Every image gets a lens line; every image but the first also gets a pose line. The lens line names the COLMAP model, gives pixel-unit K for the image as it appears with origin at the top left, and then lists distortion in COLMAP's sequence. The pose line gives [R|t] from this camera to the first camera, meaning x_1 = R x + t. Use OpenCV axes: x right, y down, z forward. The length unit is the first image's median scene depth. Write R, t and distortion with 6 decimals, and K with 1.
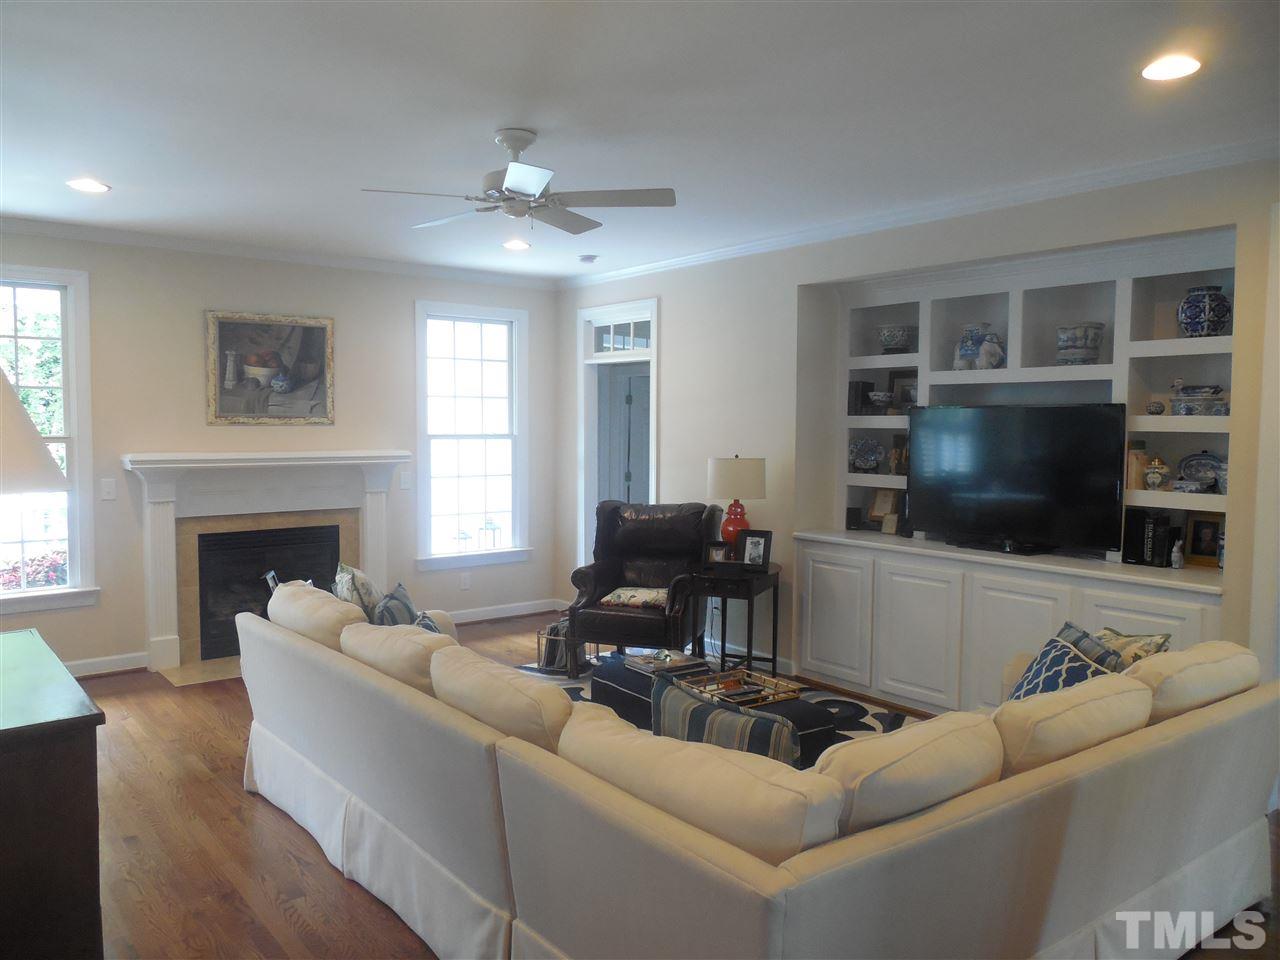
lens RADIAL K [[982.7, 0, 661.5], [0, 982.7, 489.7], [0, 0, 1]] dist [-0.002644, 0.088402]
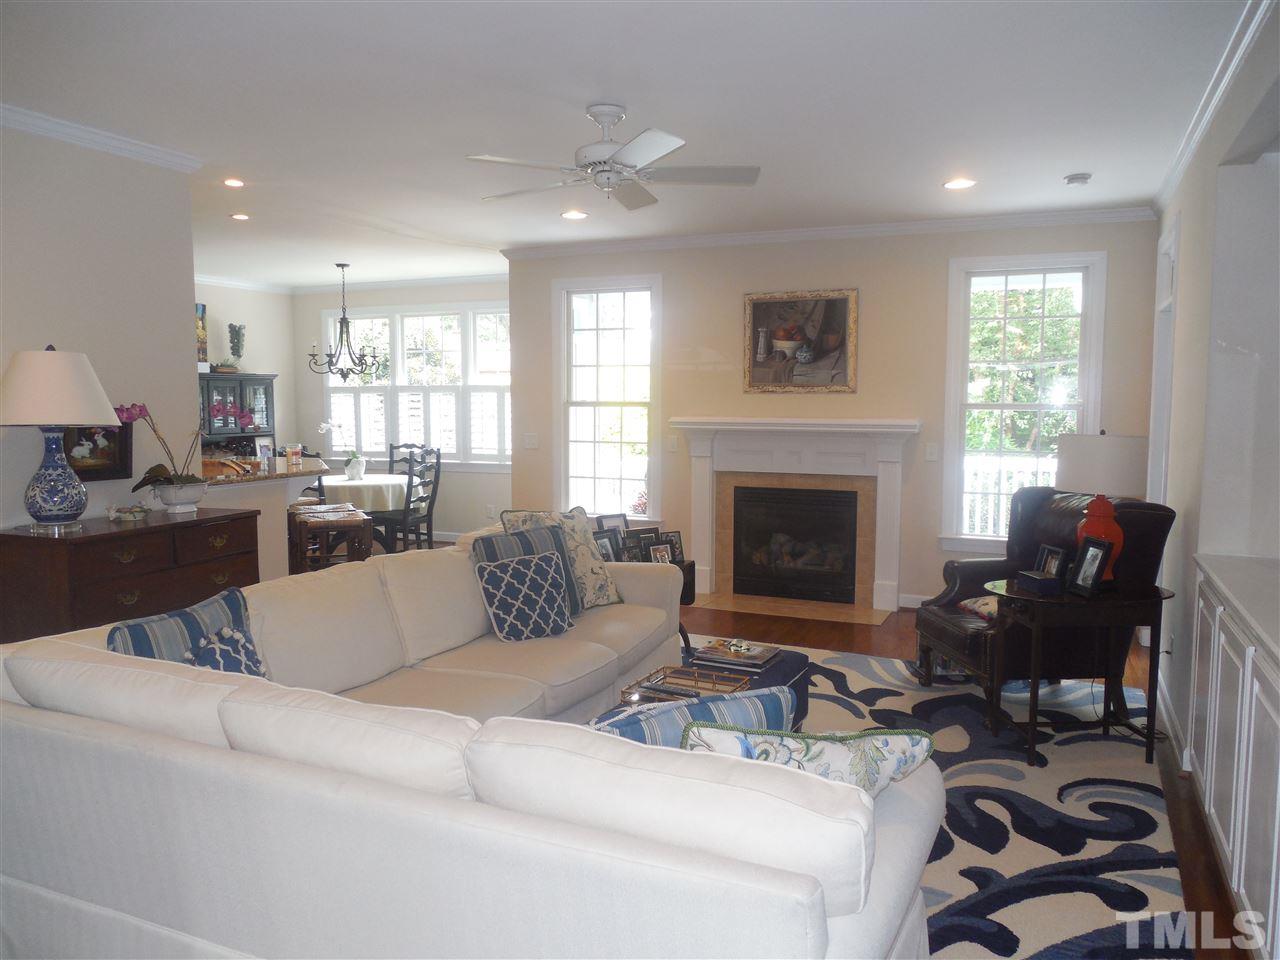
lens RADIAL K [[982.7, 0, 661.5], [0, 982.7, 489.7], [0, 0, 1]] dist [-0.002644, 0.088402]
pose [[0.491684, 0.082575, -0.866849, 0.490561], [-0.058568, 0.996375, 0.061693, -0.017724], [0.868802, 0.020436, 0.494738, 0.335722]]
